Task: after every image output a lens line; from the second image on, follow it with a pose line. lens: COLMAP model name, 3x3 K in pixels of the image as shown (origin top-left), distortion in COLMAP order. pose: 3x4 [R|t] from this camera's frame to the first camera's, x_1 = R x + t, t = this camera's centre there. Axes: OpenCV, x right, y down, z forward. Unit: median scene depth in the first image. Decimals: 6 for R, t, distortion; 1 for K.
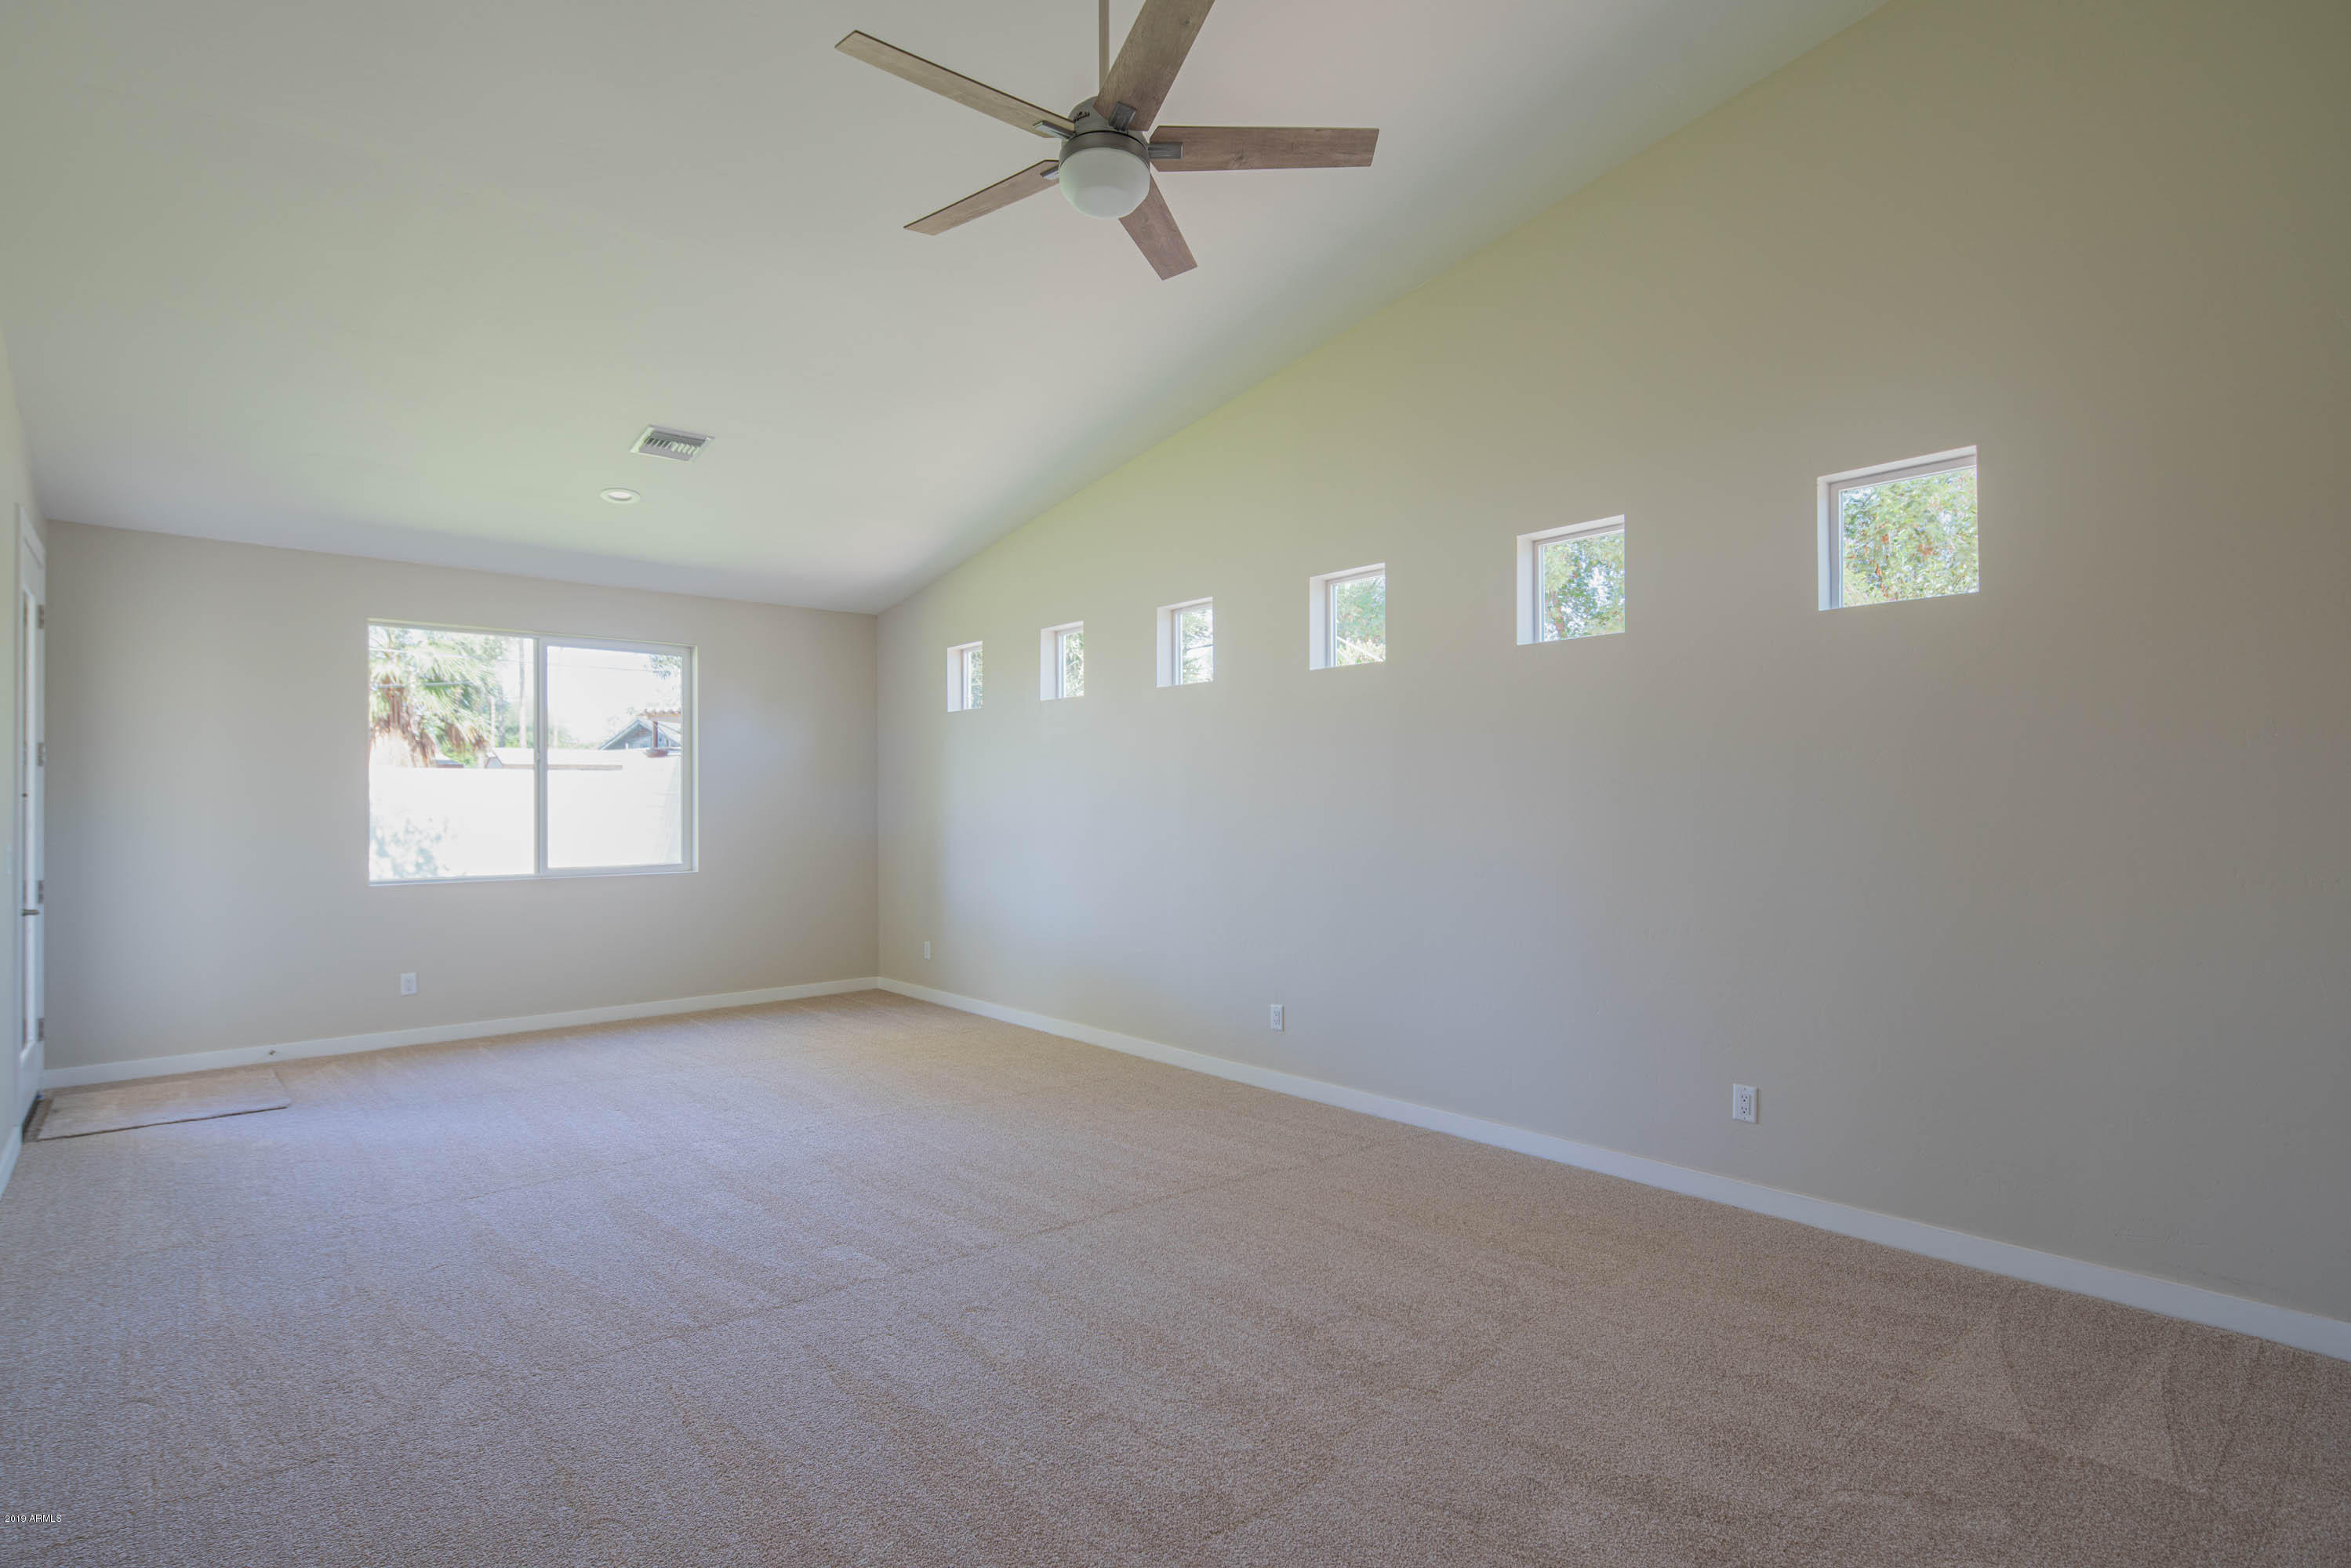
lens RADIAL K [[1154.5, 0, 1175.5], [0, 1154.5, 784.0], [0, 0, 1]] dist [0.001755, 0.000191]
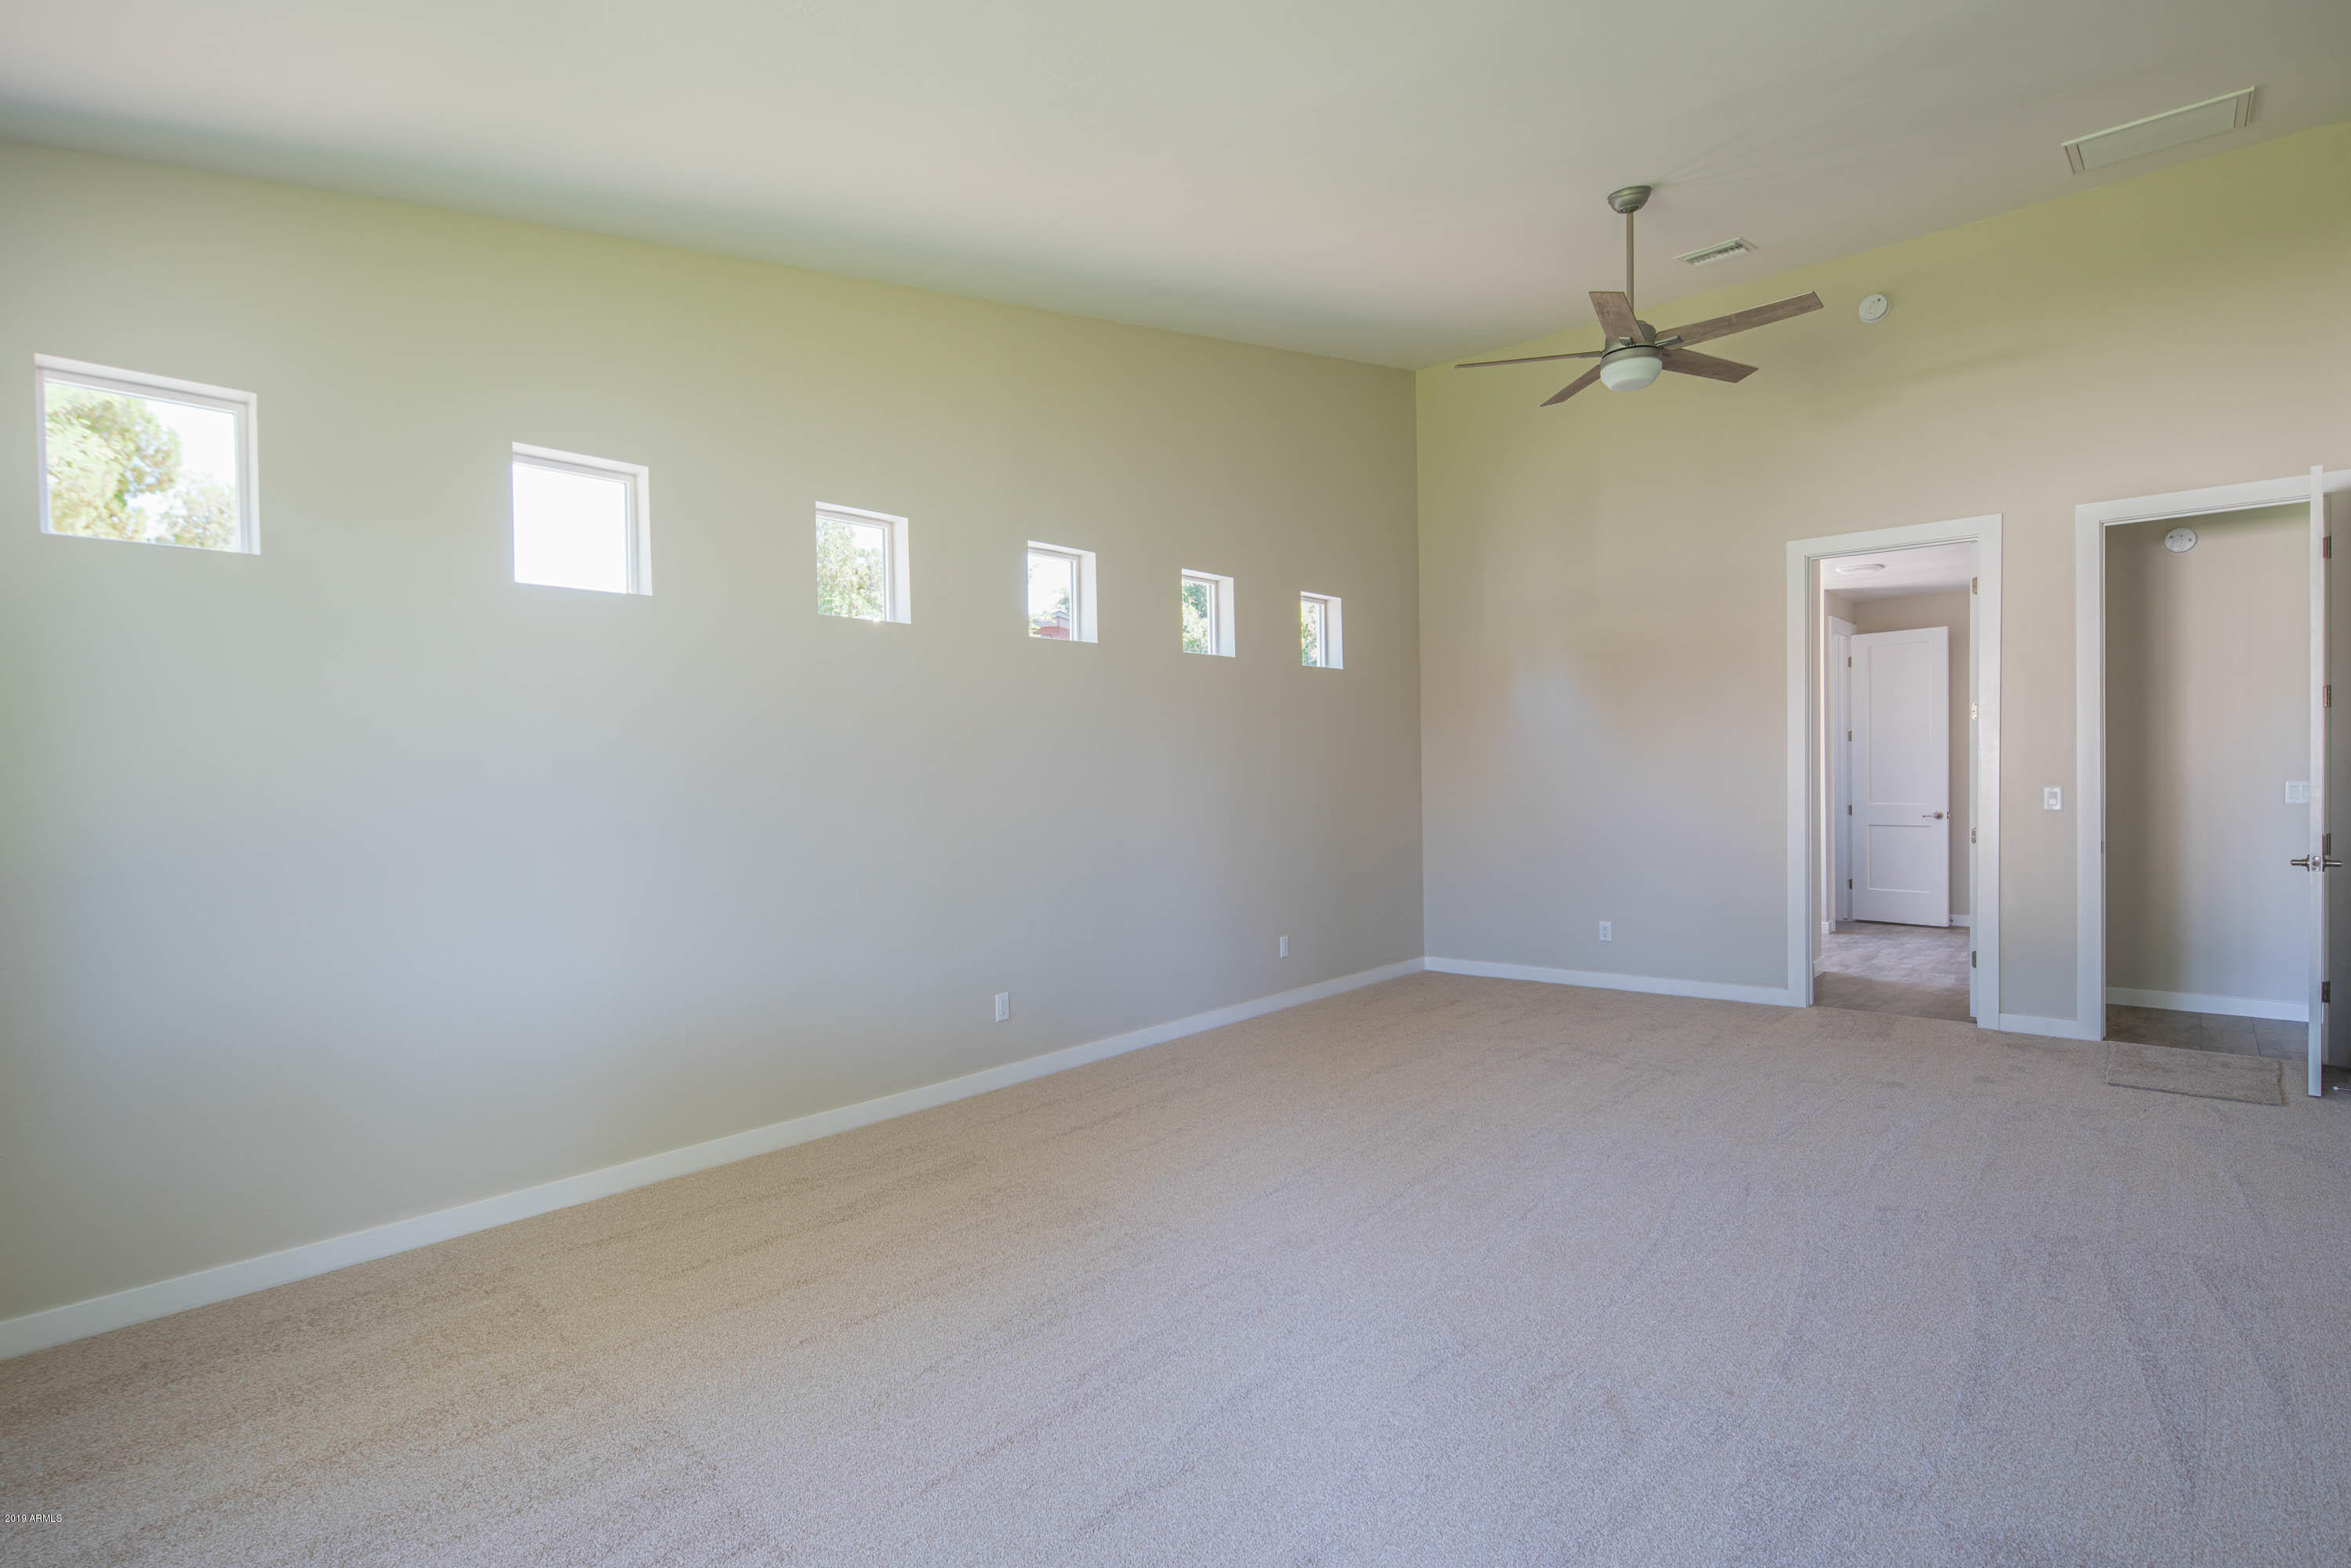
lens RADIAL K [[1154.5, 0, 1175.5], [0, 1154.5, 784.0], [0, 0, 1]] dist [0.001755, 0.000191]
pose [[-0.131309, 0.000427, 0.991341, -0.859069], [-0.001095, 0.999999, -0.000575, 0.026813], [-0.991341, -0.001161, -0.131309, 1.011641]]
